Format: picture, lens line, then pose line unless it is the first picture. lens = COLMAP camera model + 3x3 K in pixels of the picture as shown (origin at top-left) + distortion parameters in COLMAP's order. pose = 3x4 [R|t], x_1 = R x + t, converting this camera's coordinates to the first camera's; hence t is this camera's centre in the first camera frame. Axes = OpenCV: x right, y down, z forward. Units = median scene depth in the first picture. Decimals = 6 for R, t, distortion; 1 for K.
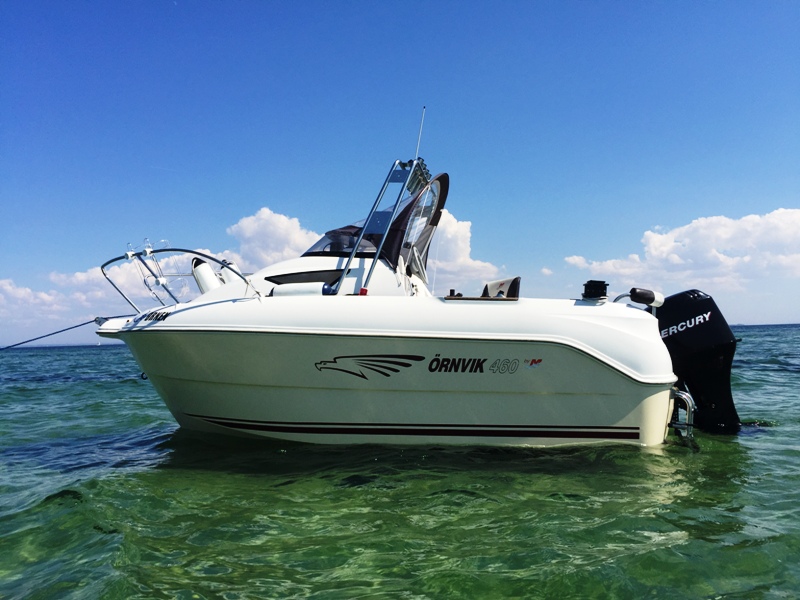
lens RADIAL K [[677.7, 0, 400.0], [0, 677.7, 300.0], [0, 0, 1]] dist [0.079815, -0.004661]
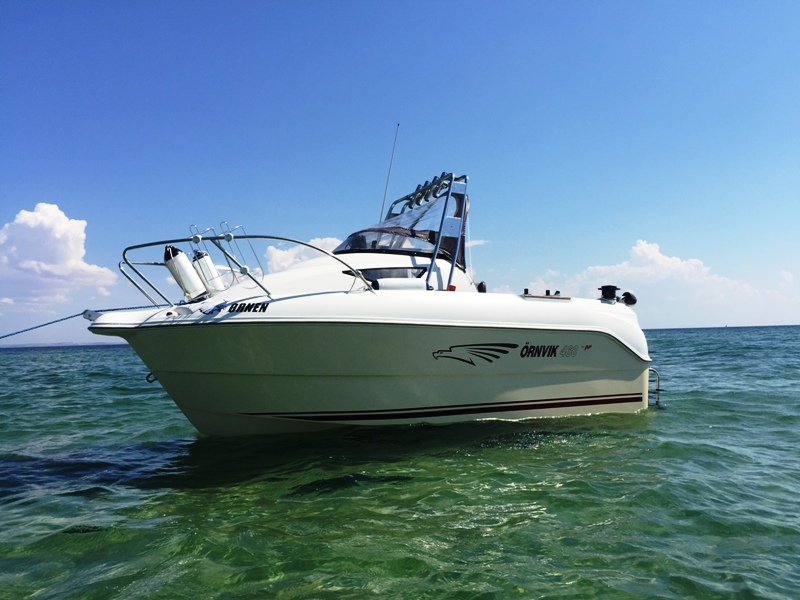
lens RADIAL K [[677.7, 0, 400.0], [0, 677.7, 300.0], [0, 0, 1]] dist [0.079815, -0.004661]
pose [[0.812795, 0.025857, 0.581976, -0.800405], [-0.015117, 0.999614, -0.023299, 0.035403], [-0.582354, 0.010139, 0.812872, 0.149823]]
